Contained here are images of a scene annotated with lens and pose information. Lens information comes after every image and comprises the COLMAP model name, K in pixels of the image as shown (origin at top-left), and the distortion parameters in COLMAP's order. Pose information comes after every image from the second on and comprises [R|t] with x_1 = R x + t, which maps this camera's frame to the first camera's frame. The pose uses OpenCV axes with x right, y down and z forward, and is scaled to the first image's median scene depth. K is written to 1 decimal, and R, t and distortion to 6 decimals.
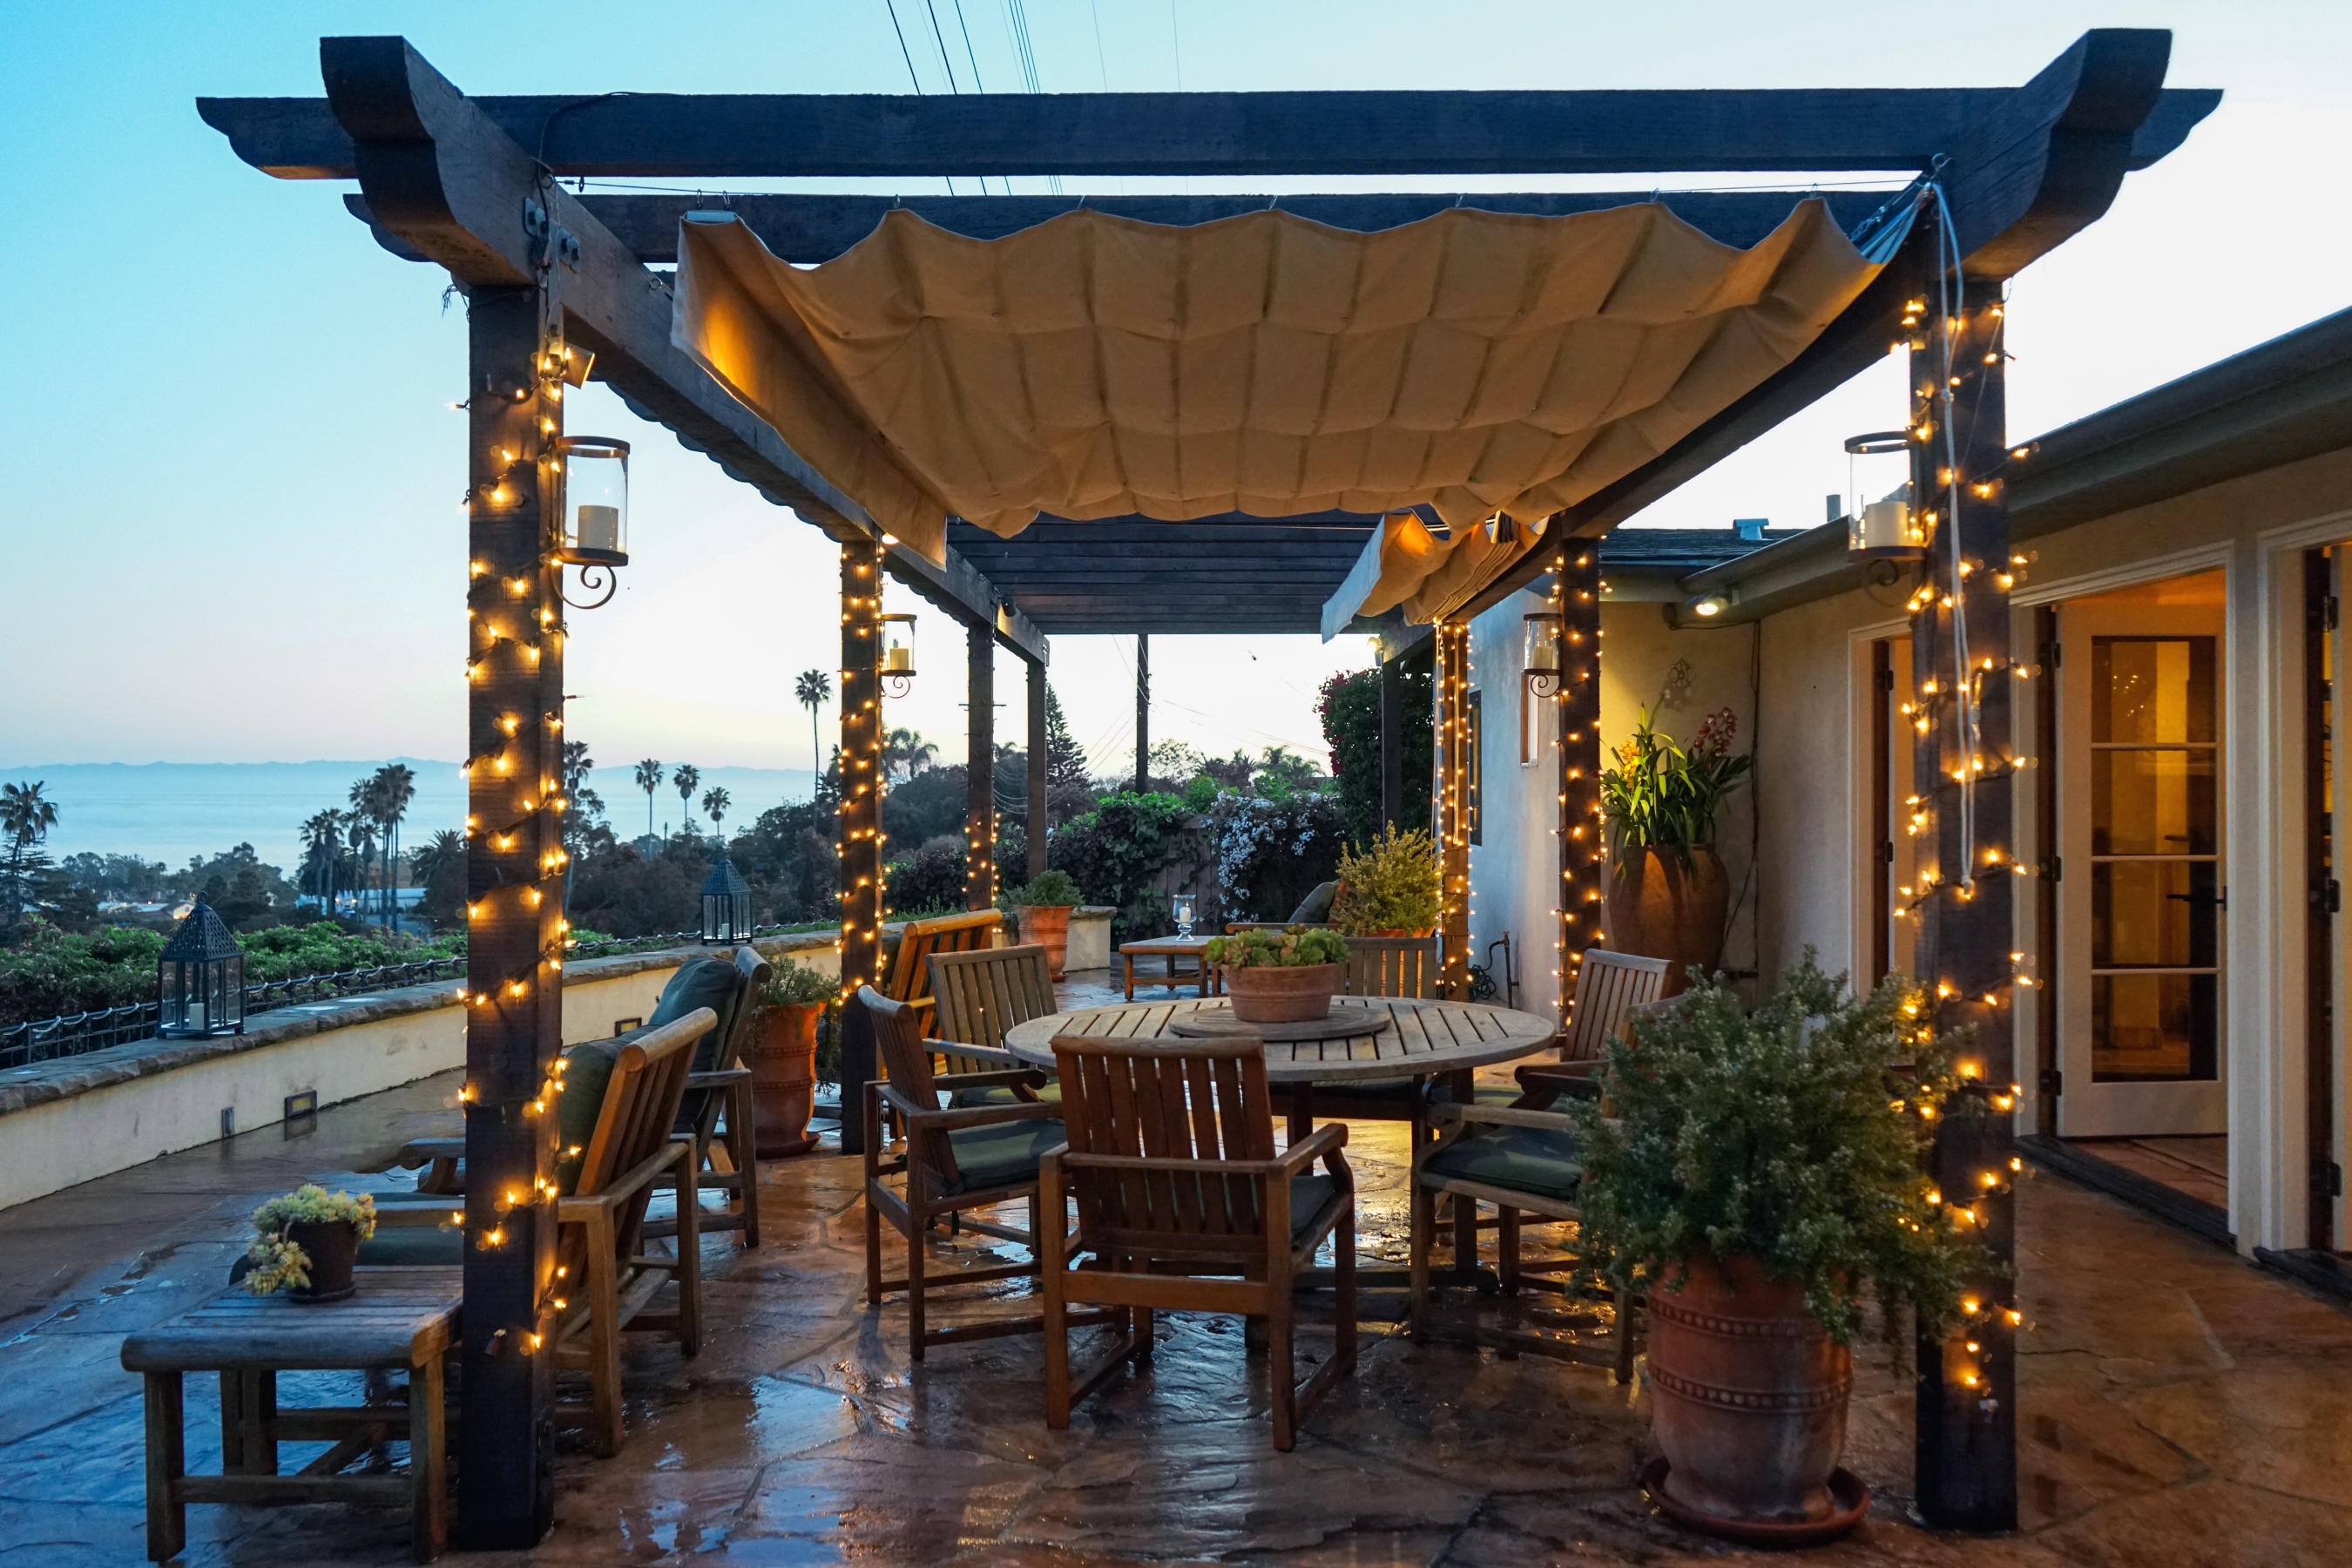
lens RADIAL K [[1867.1, 0, 1176.0], [0, 1867.1, 784.0], [0, 0, 1]] dist [0.006207, 0.005489]
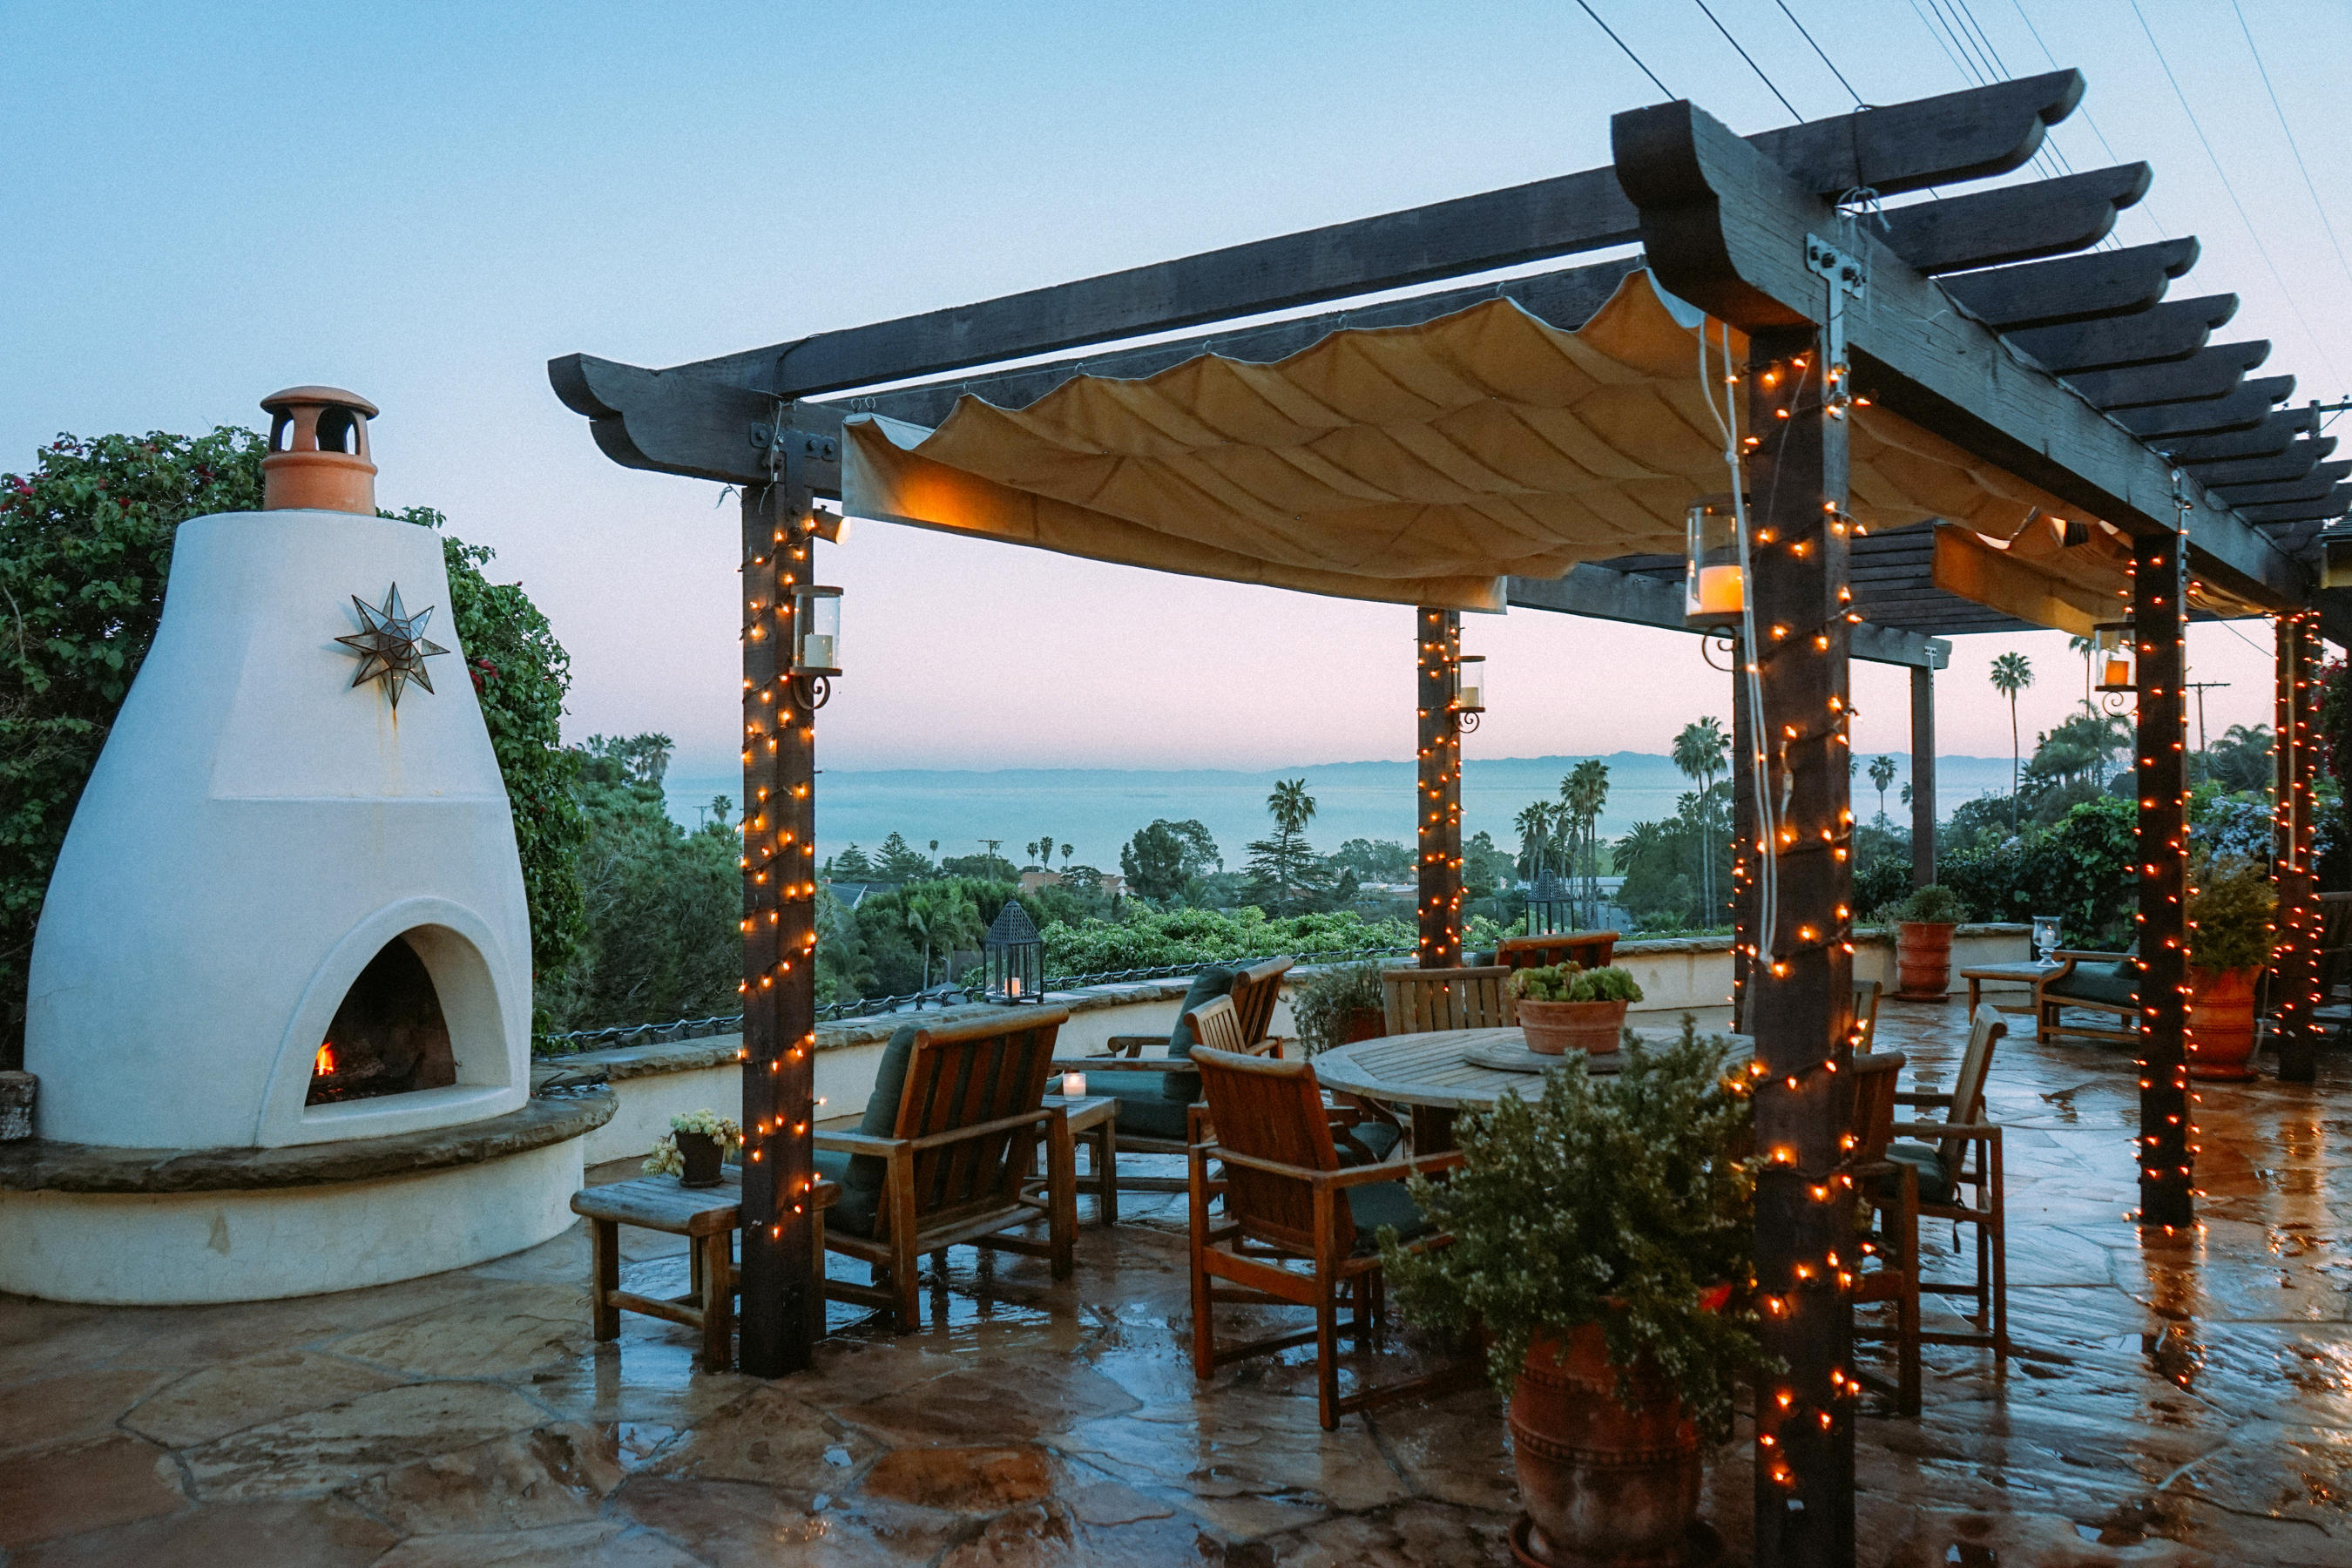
lens RADIAL K [[1856.9, 0, 1176.0], [0, 1856.9, 784.0], [0, 0, 1]] dist [-0.000545, -0.002202]
pose [[0.815798, -0.006087, -0.578305, 0.311069], [0.008205, 0.999966, 0.001050, -0.017029], [0.578279, -0.005601, 0.815820, 0.017246]]
